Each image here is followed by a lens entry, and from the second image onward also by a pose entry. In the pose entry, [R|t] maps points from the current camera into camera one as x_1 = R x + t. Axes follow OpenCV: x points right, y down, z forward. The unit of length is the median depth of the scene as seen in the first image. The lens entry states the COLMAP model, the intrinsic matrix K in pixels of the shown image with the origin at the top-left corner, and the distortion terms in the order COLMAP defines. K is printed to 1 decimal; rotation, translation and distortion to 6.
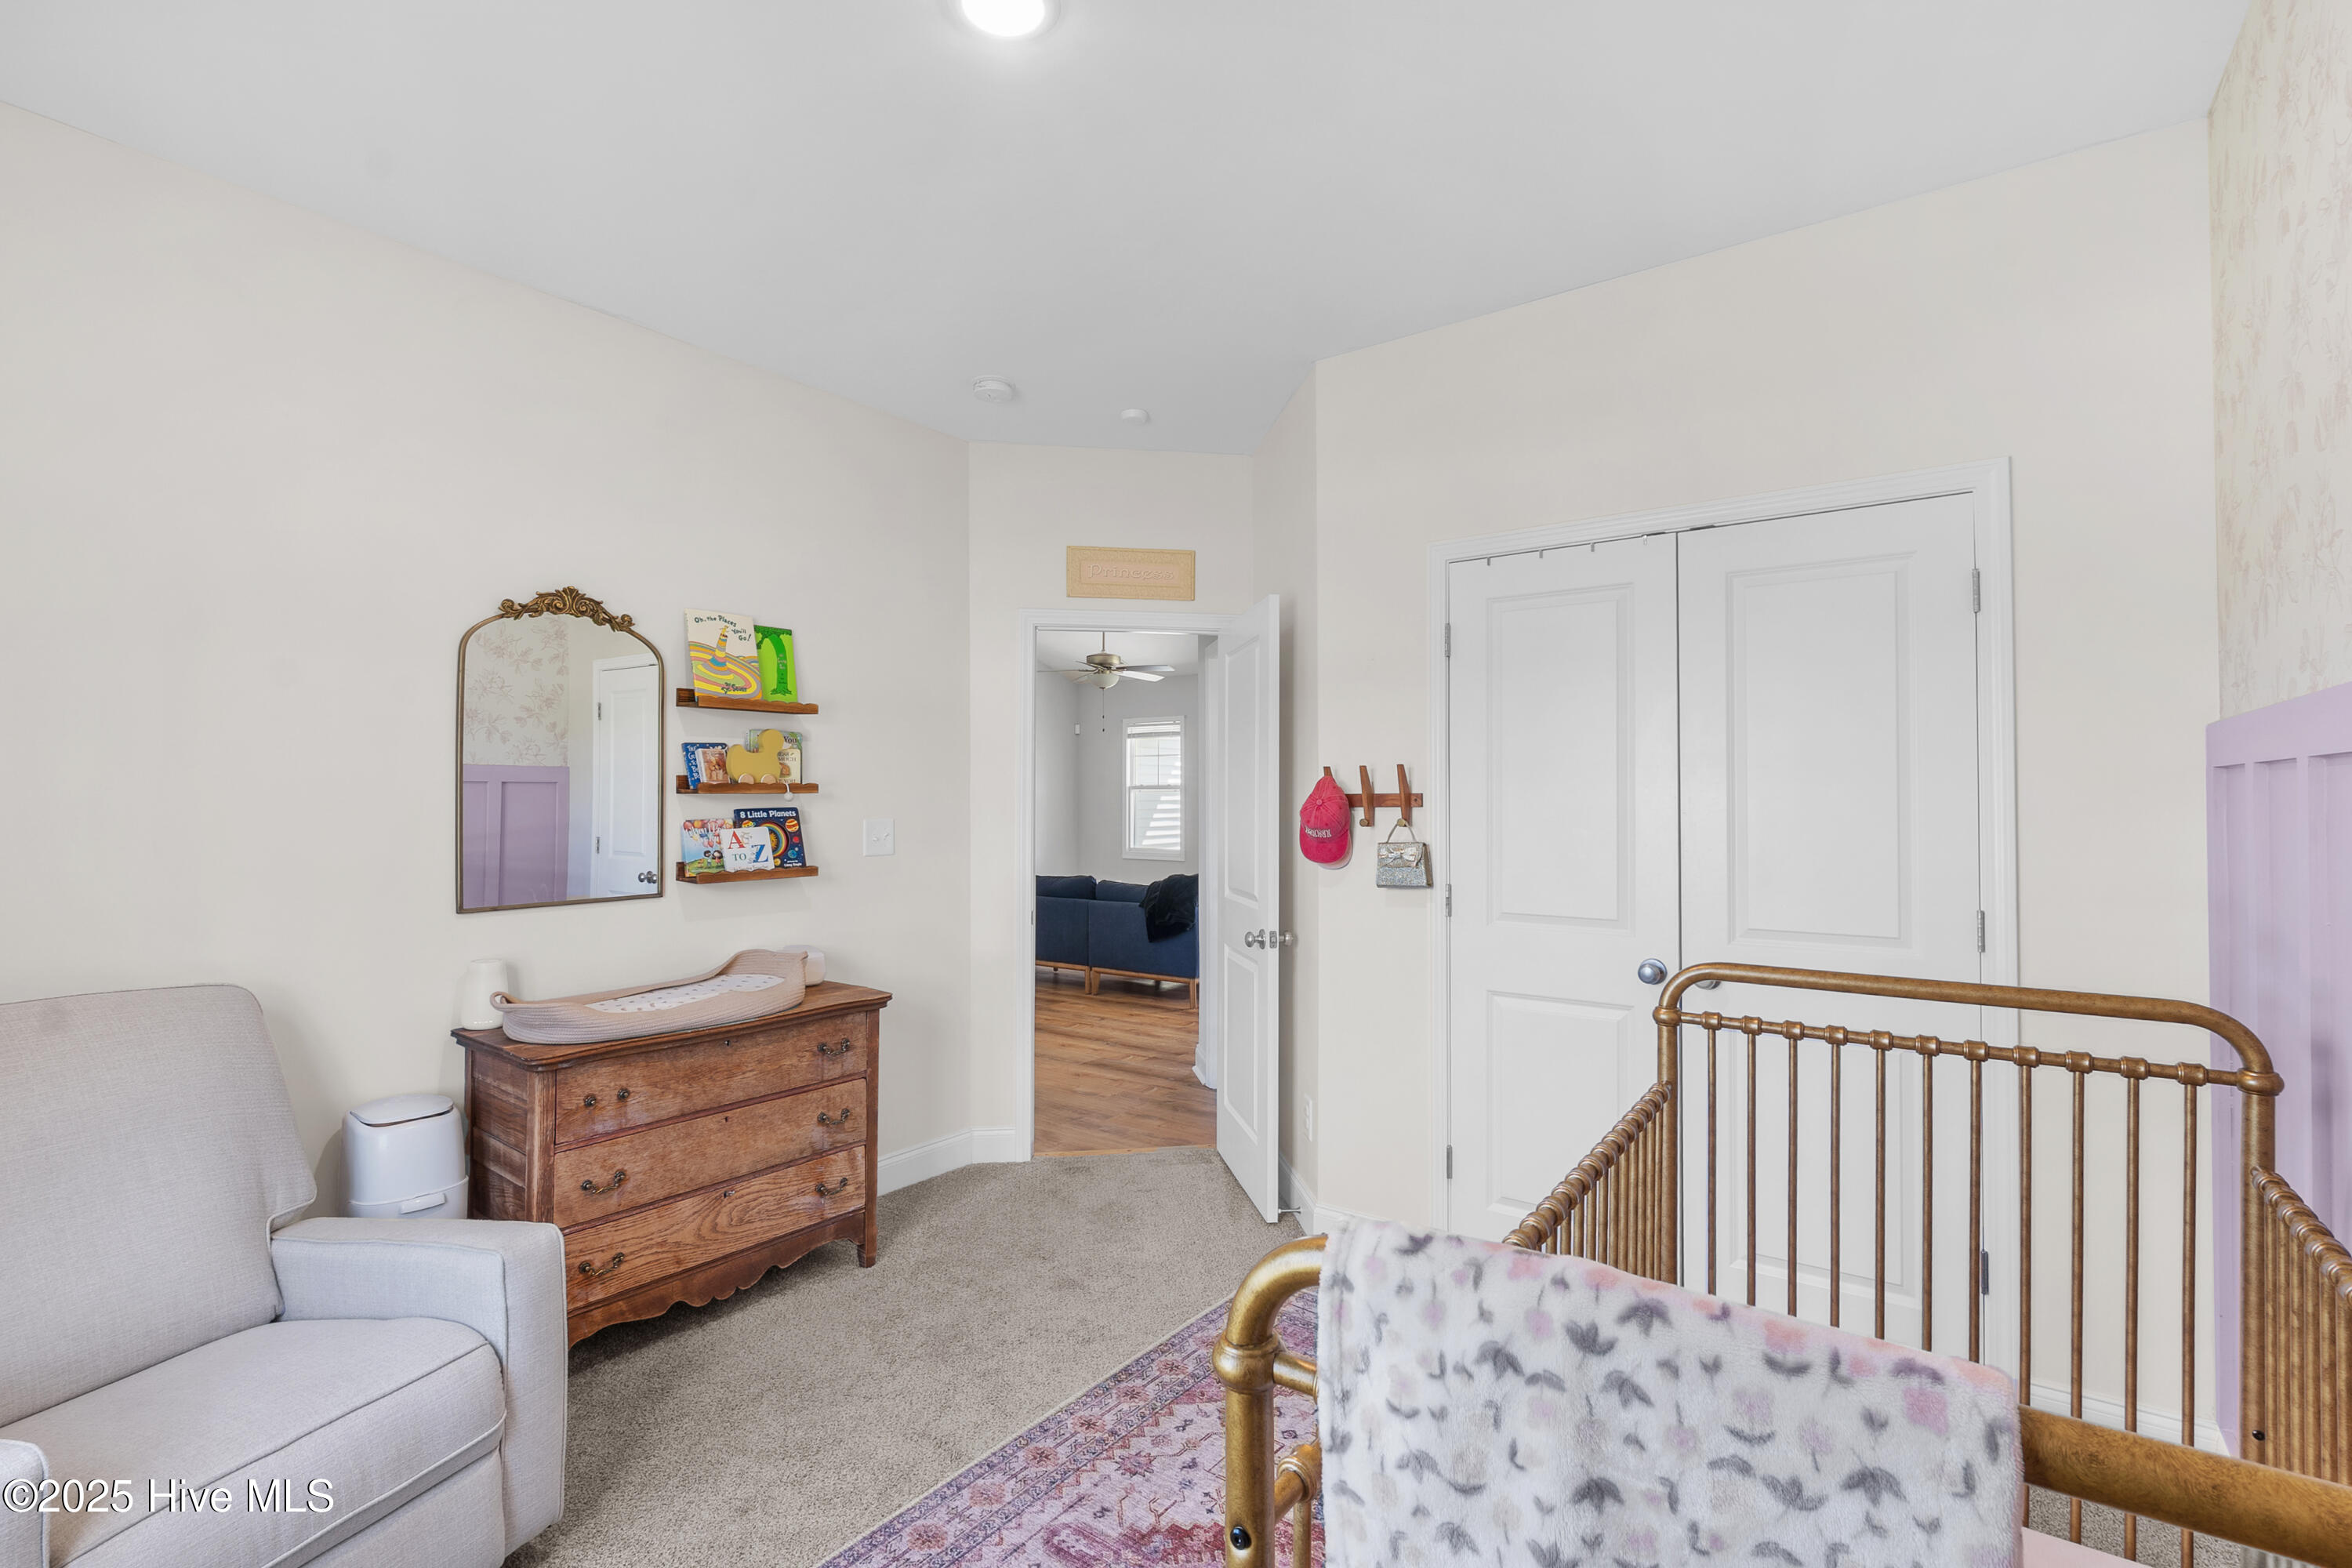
lens RADIAL K [[1072.1, 0, 1176.2], [0, 1072.1, 790.6], [0, 0, 1]] dist [-0.009875, 0.001516]
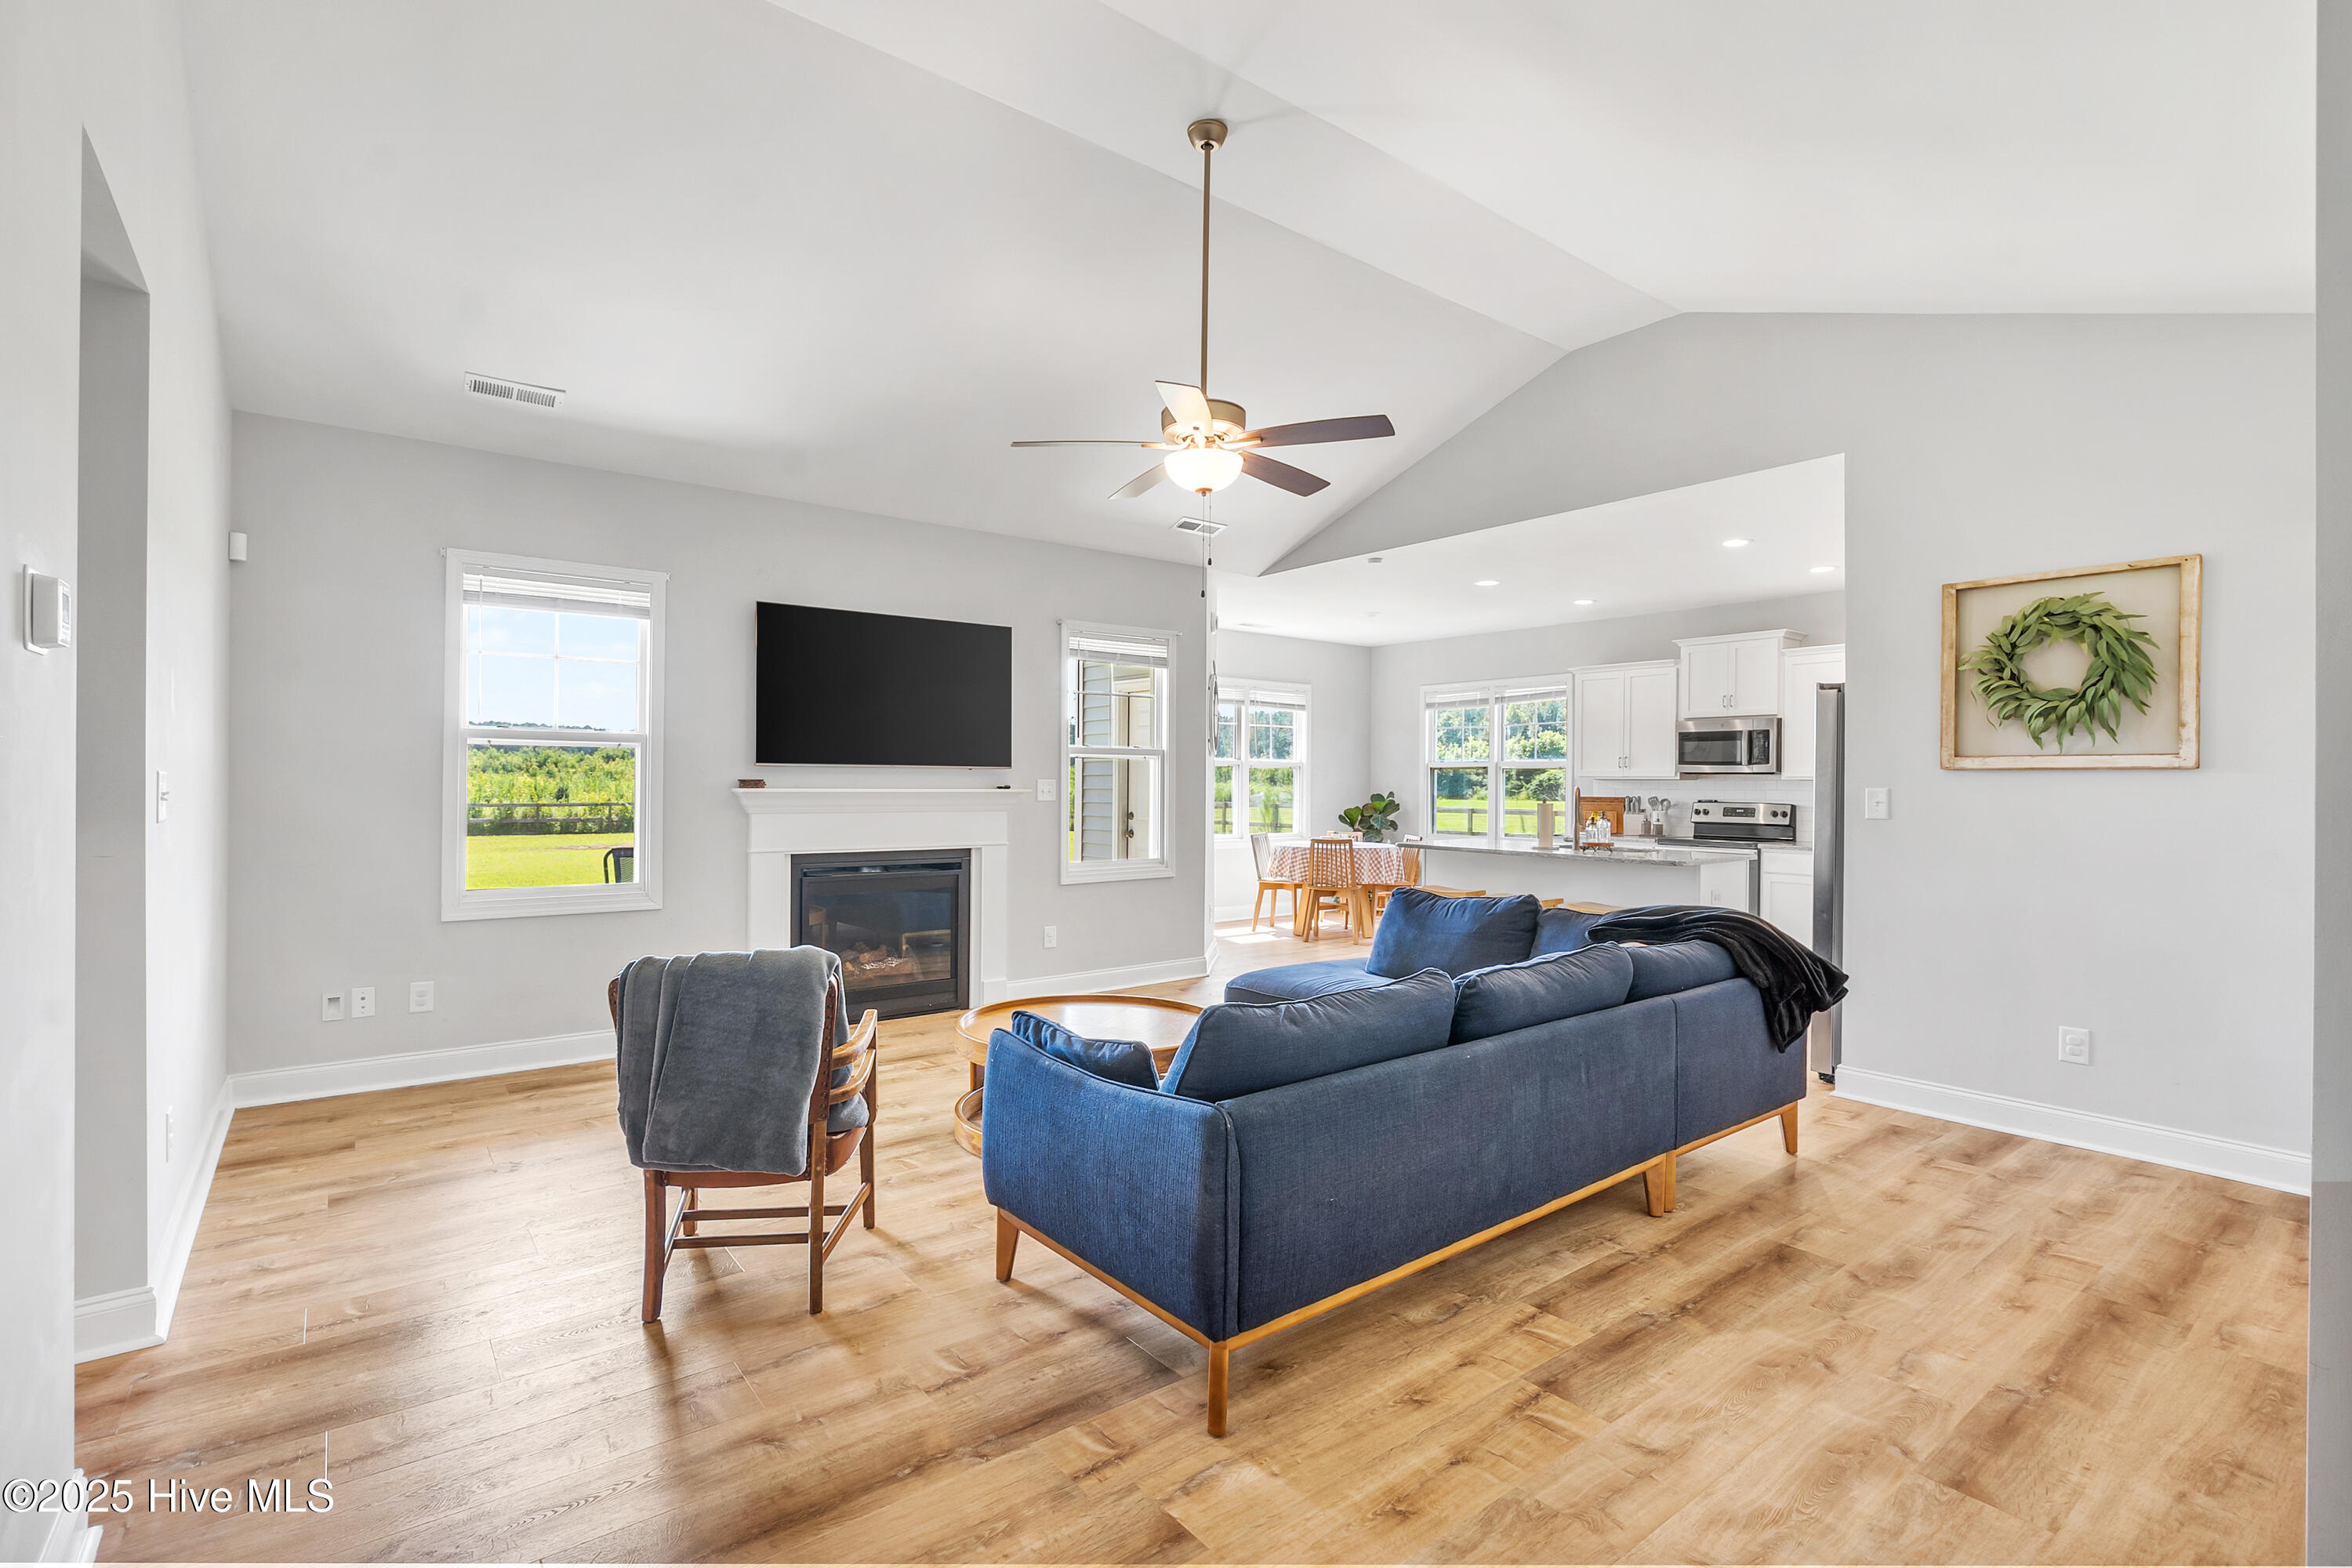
lens RADIAL K [[1072.1, 0, 1167.4], [0, 1072.1, 779.9], [0, 0, 1]] dist [-0.009875, 0.001516]
pose [[0.266957, 0.001881, 0.963707, -0.357575], [-0.015738, 0.999873, 0.002408, 0.011154], [-0.963580, -0.015810, 0.266953, 0.661845]]
